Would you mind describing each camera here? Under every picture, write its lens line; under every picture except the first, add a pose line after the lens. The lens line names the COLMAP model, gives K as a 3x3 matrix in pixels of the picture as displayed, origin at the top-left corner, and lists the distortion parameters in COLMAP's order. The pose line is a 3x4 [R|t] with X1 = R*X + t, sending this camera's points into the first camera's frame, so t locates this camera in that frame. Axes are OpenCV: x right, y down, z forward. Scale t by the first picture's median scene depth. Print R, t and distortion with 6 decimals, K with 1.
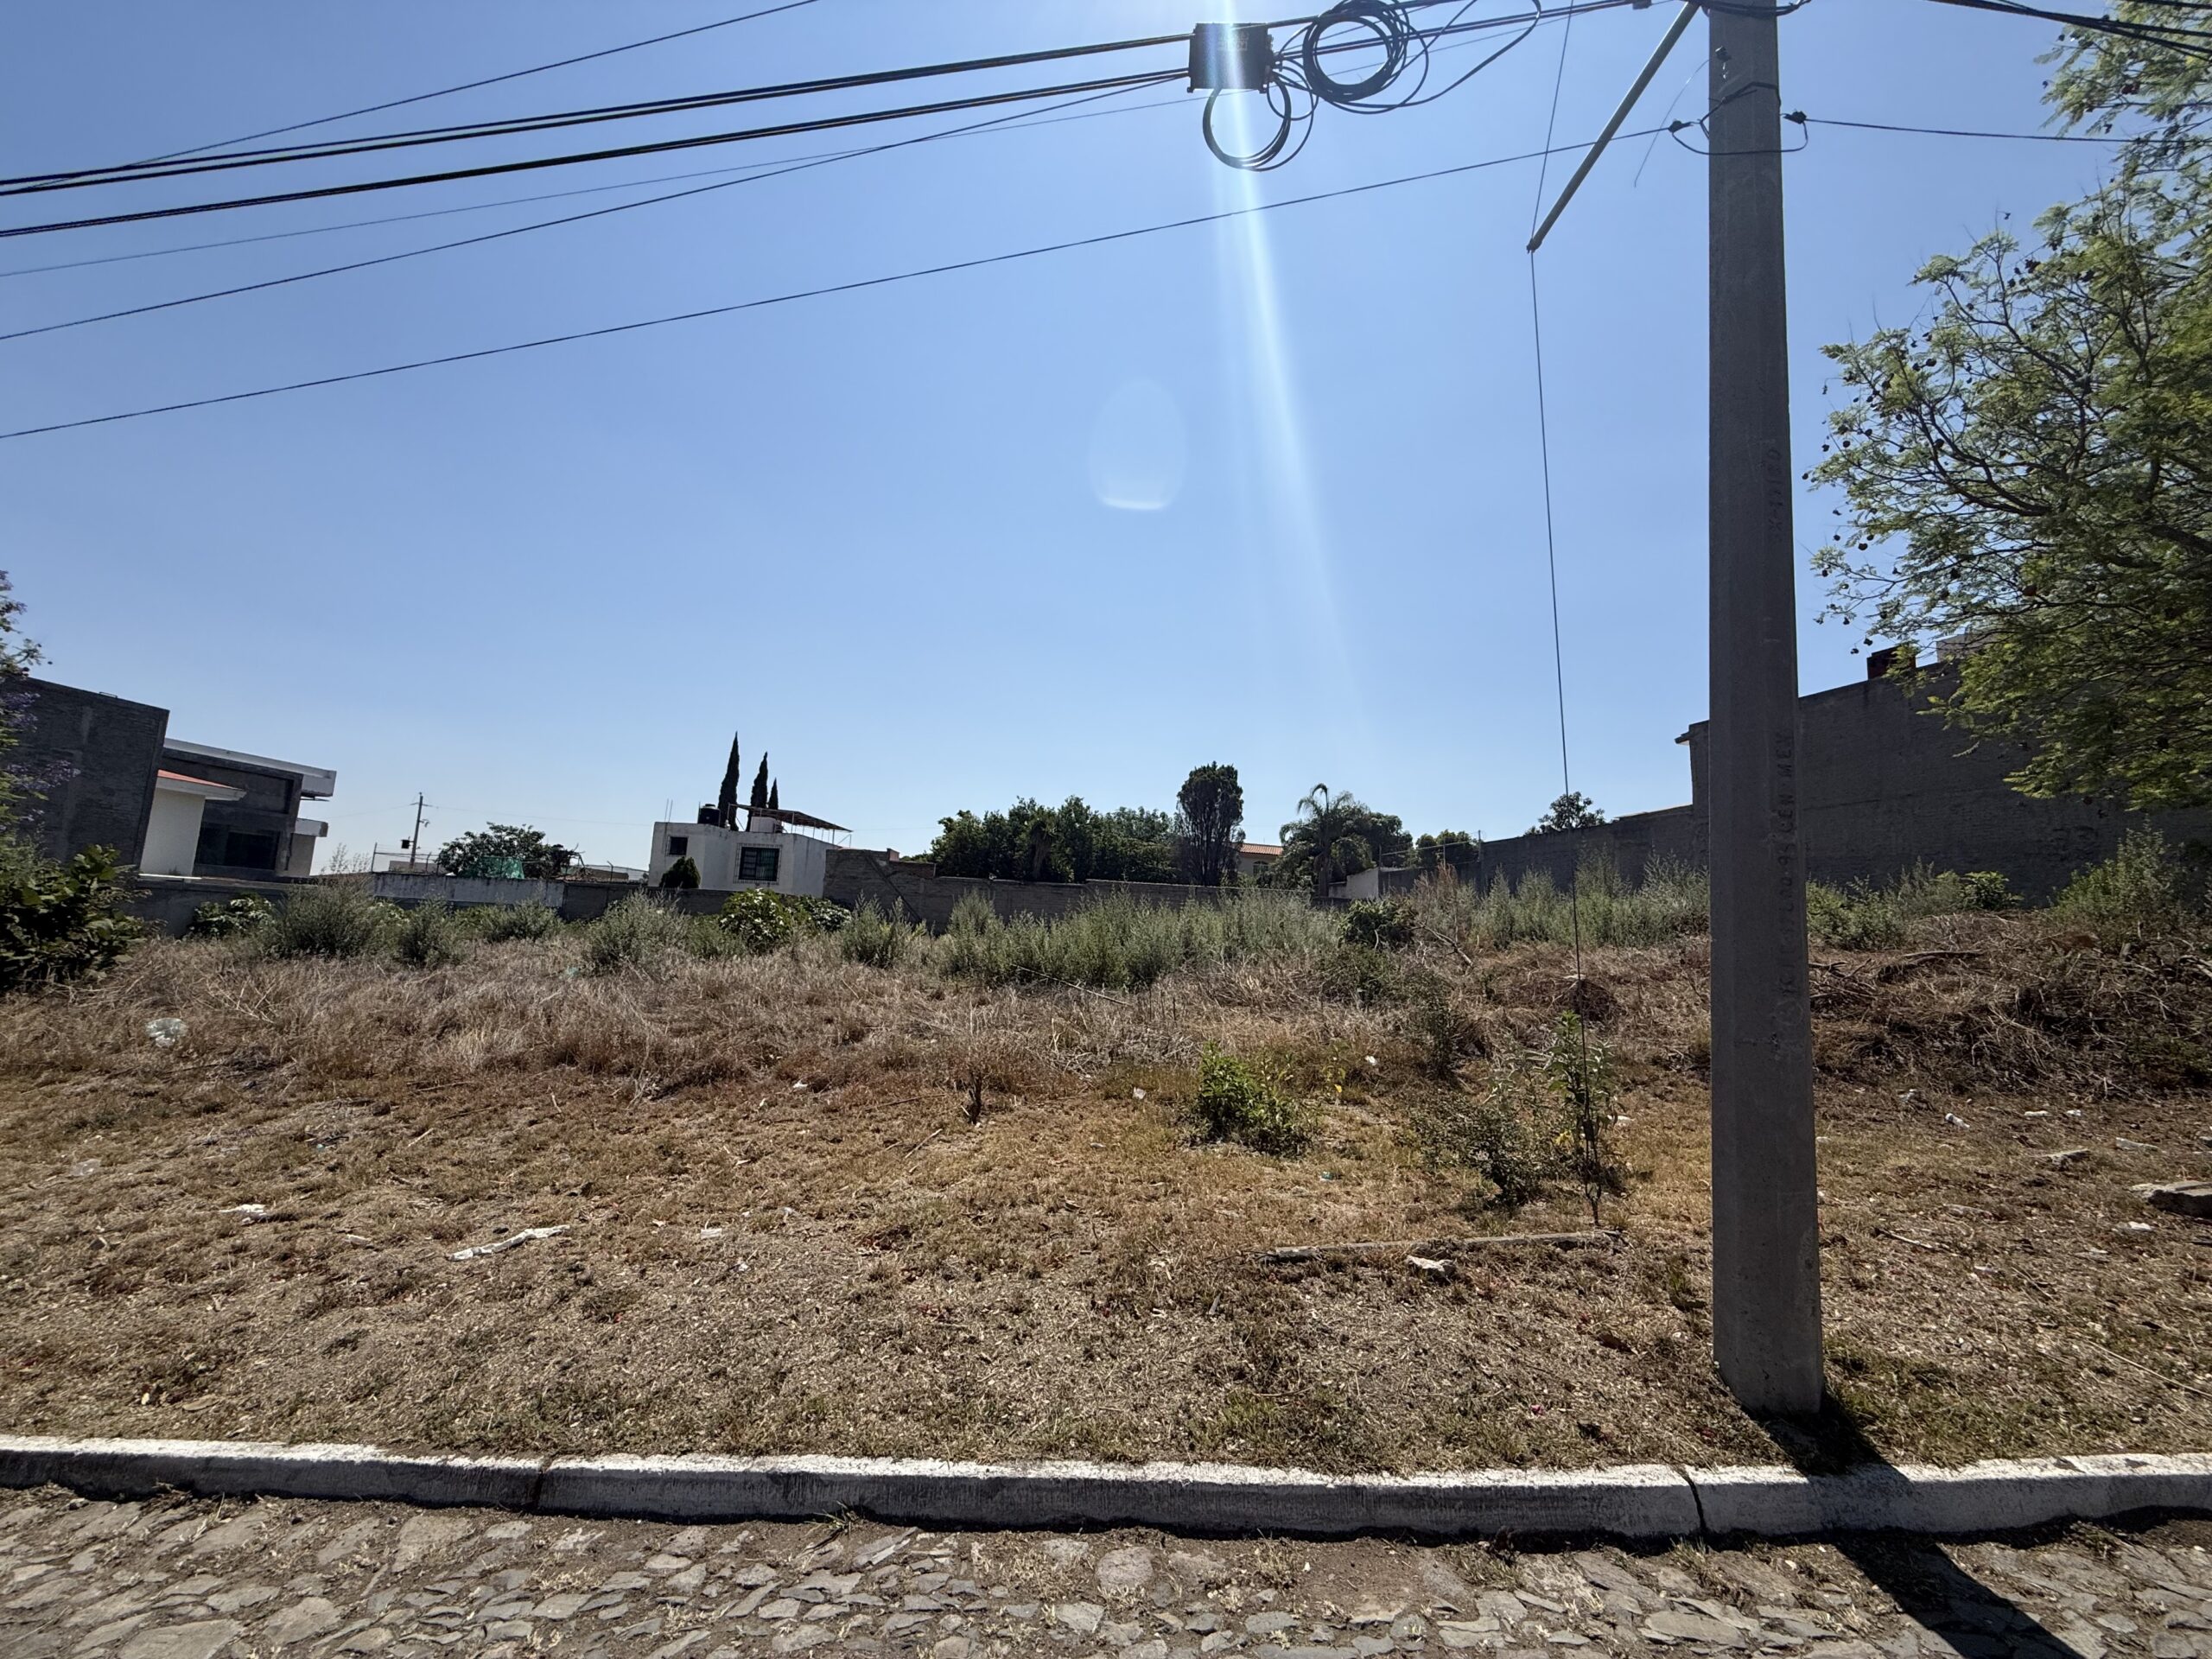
lens RADIAL K [[879.5, 0, 1106.0], [0, 879.5, 829.5], [0, 0, 1]] dist [0.003282, -0.000559]
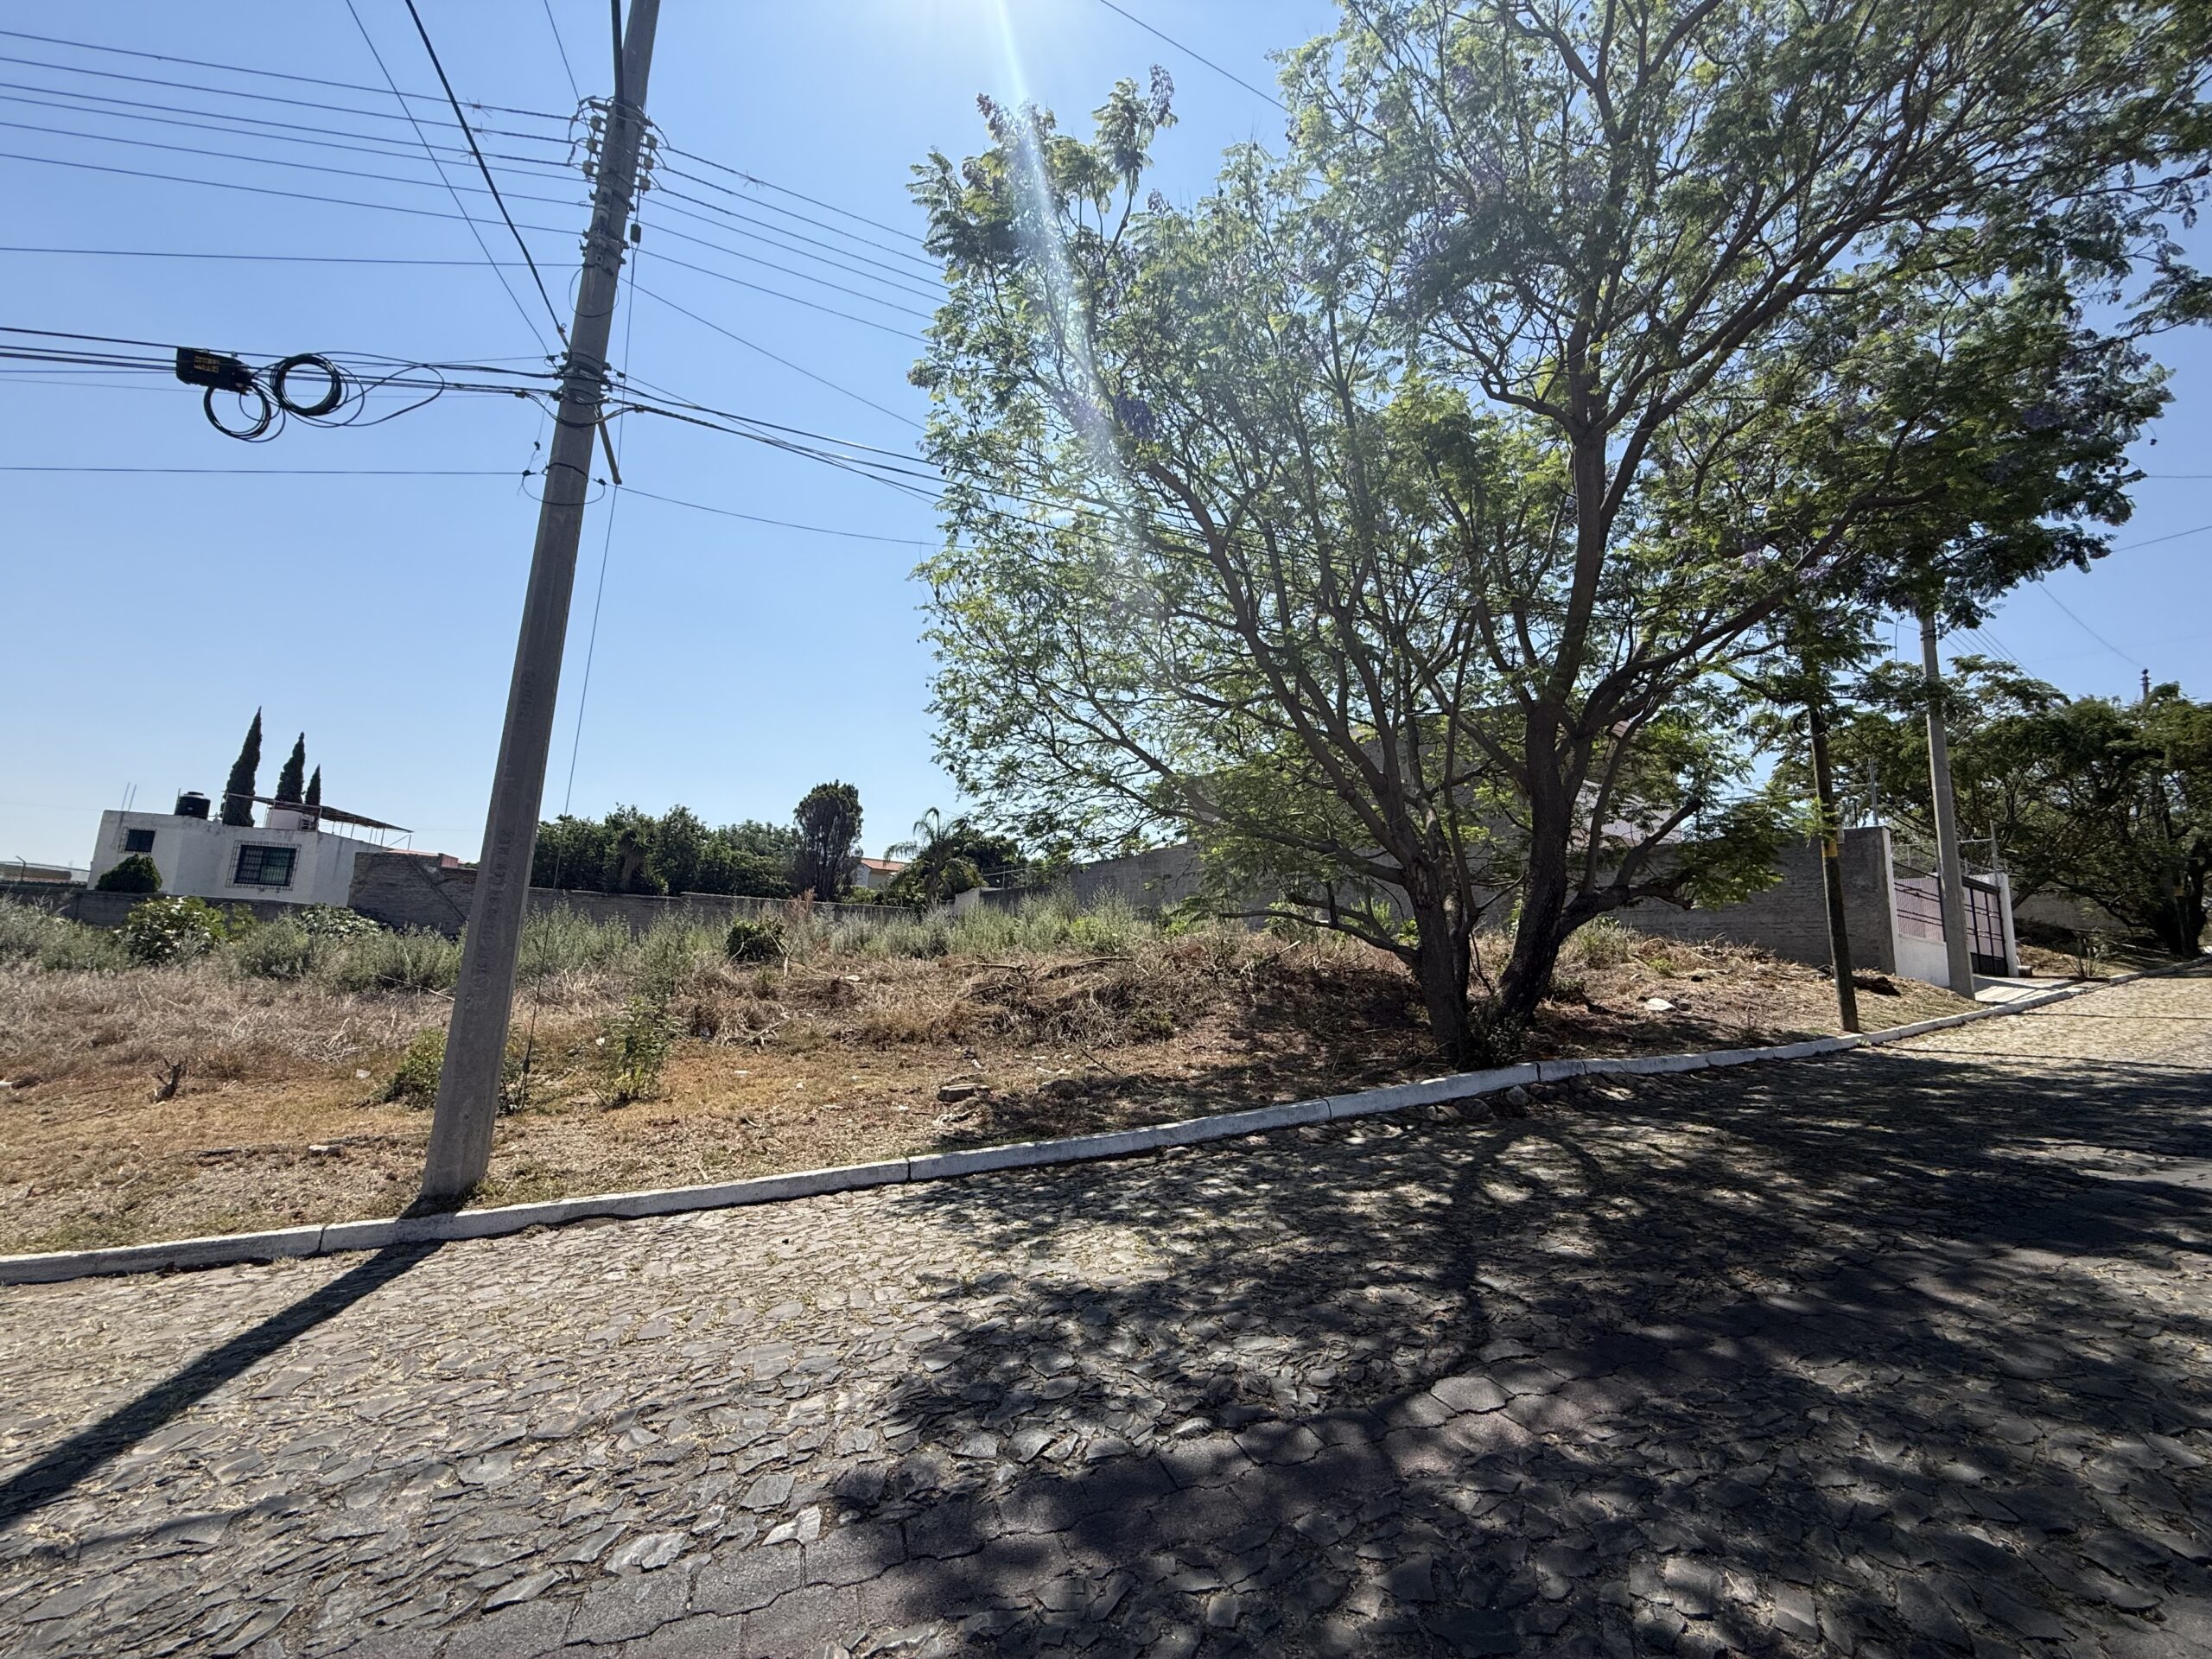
lens RADIAL K [[879.5, 0, 1106.0], [0, 879.5, 829.5], [0, 0, 1]] dist [0.003282, -0.000559]
pose [[0.942812, 0.044986, 0.330275, 0.089855], [-0.039175, 0.998938, -0.024232, -0.007414], [-0.331014, 0.009907, 0.943574, -0.076111]]
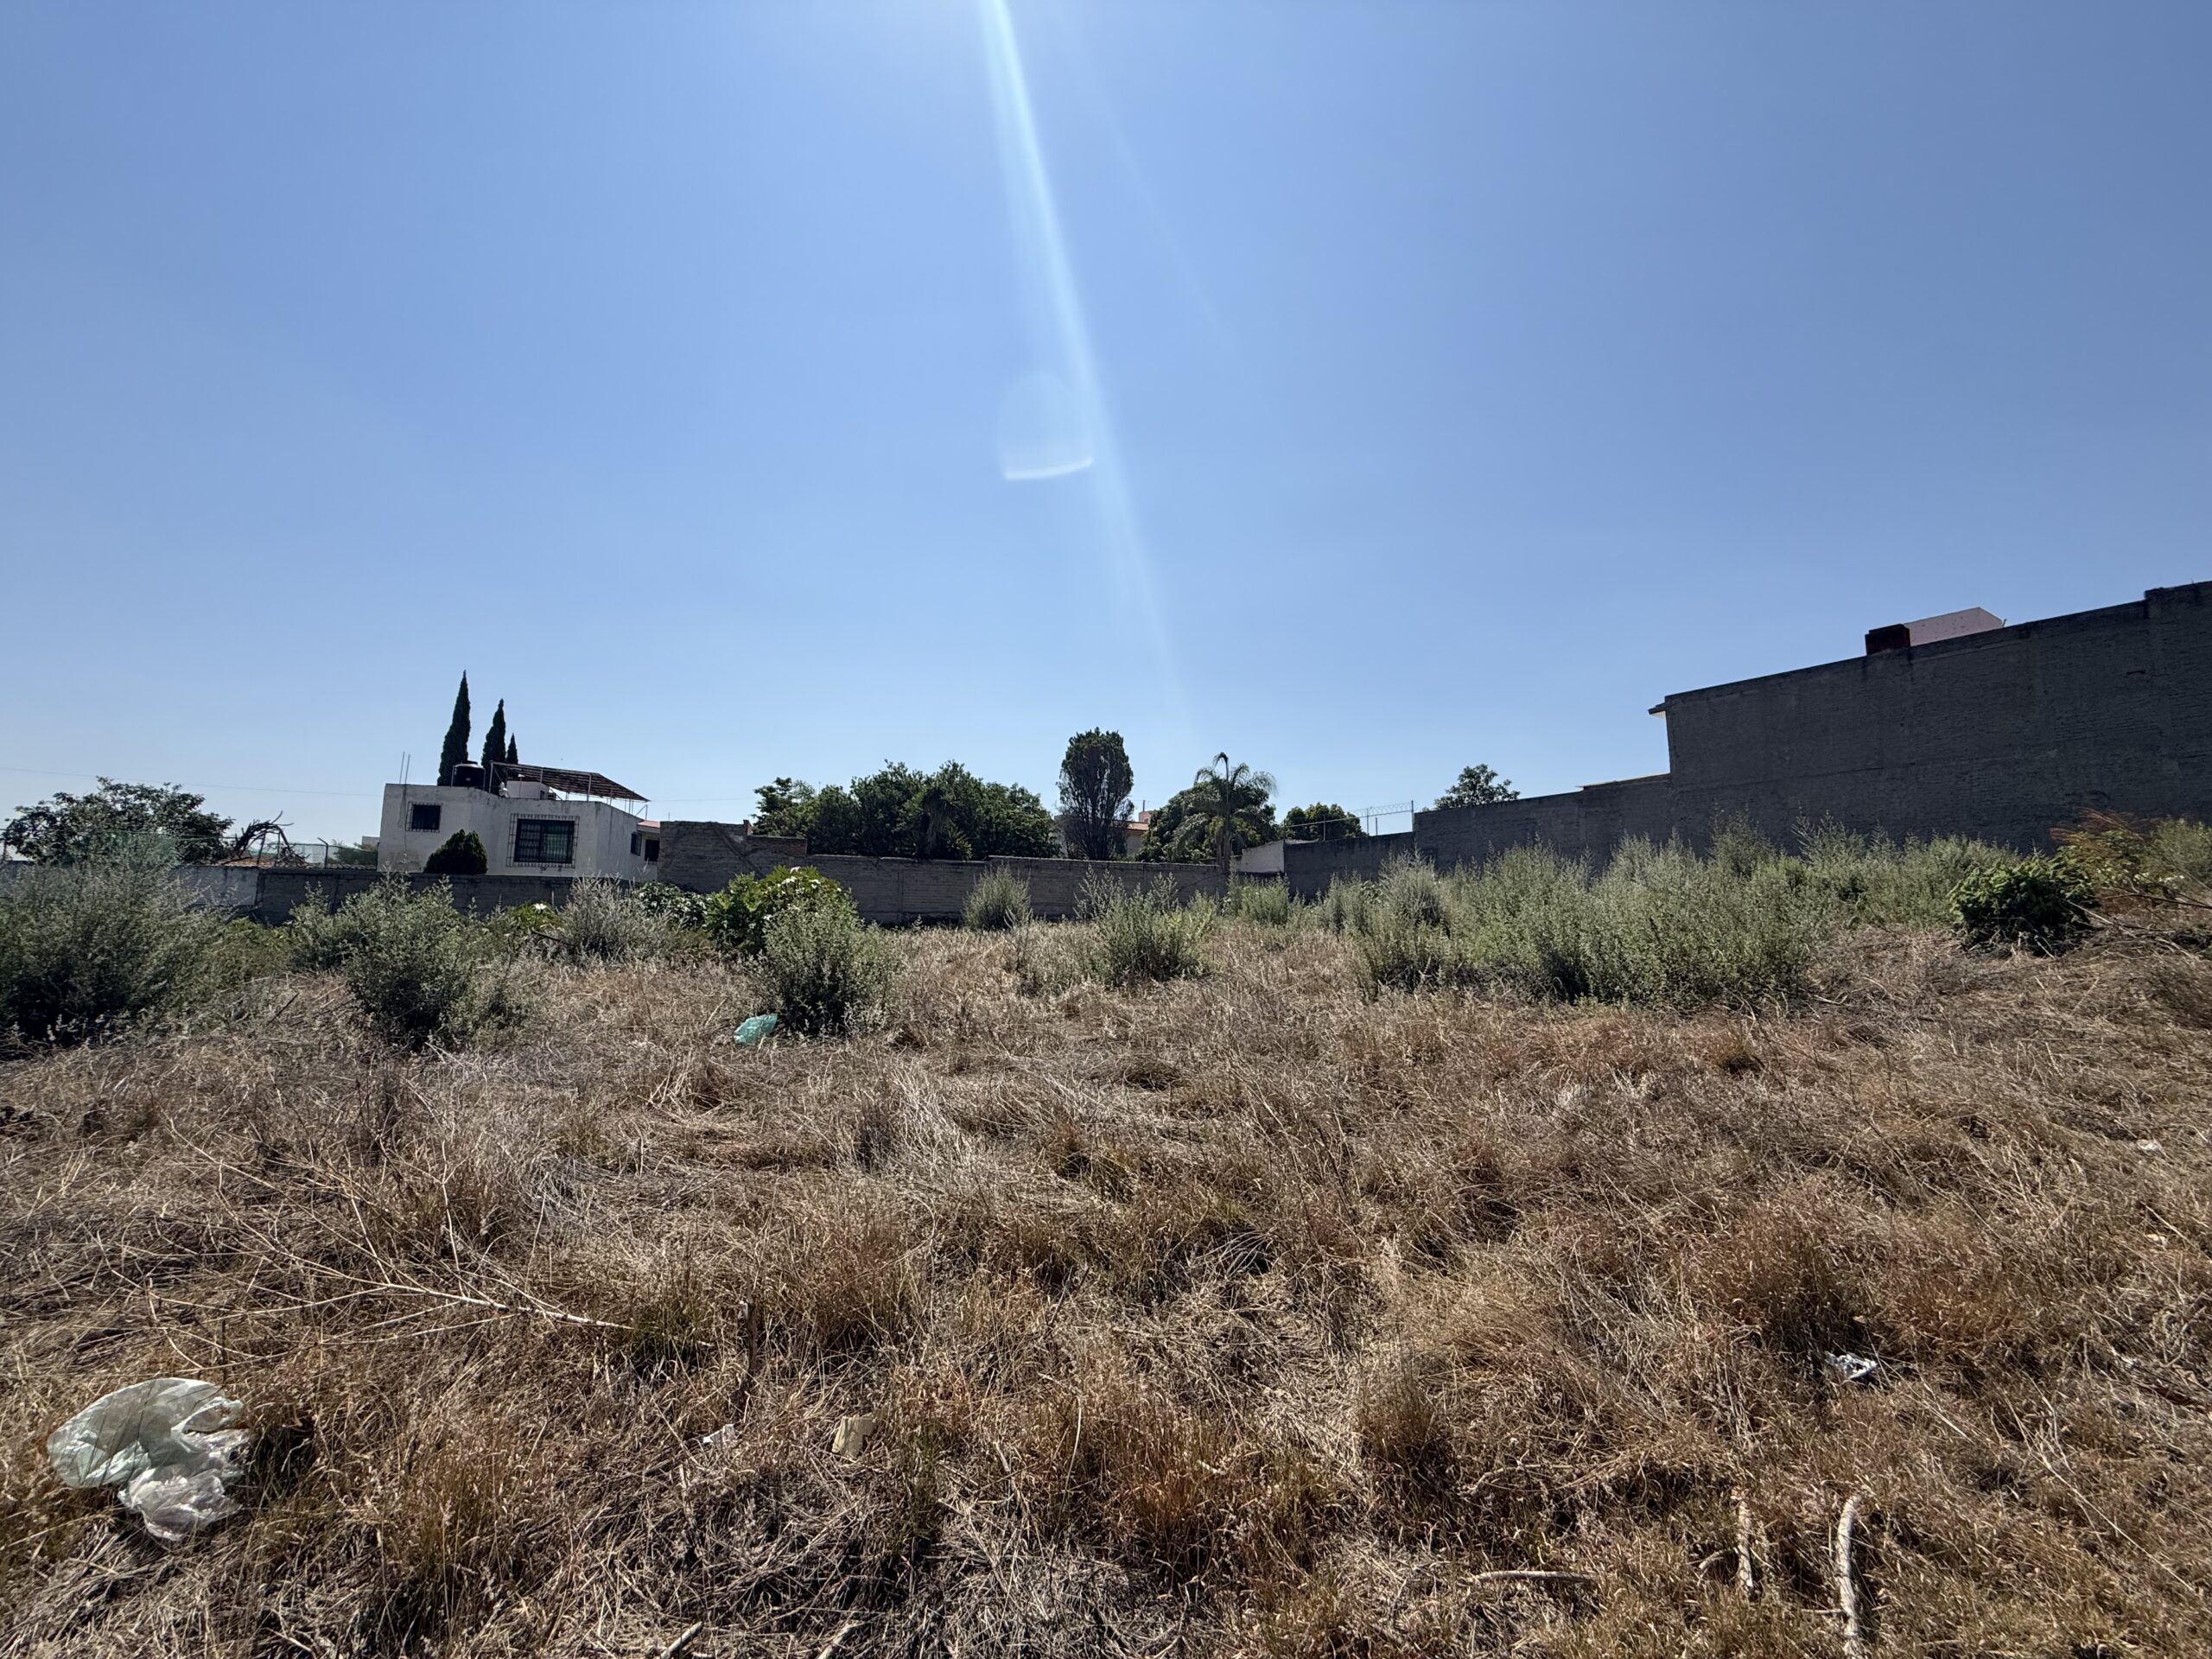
lens RADIAL K [[879.5, 0, 1106.0], [0, 879.5, 829.5], [0, 0, 1]] dist [0.003282, -0.000559]
pose [[0.952307, -0.002963, 0.305127, -0.163997], [-0.004067, 0.999741, 0.022403, 0.010021], [-0.305114, -0.022575, 0.952048, 0.128678]]
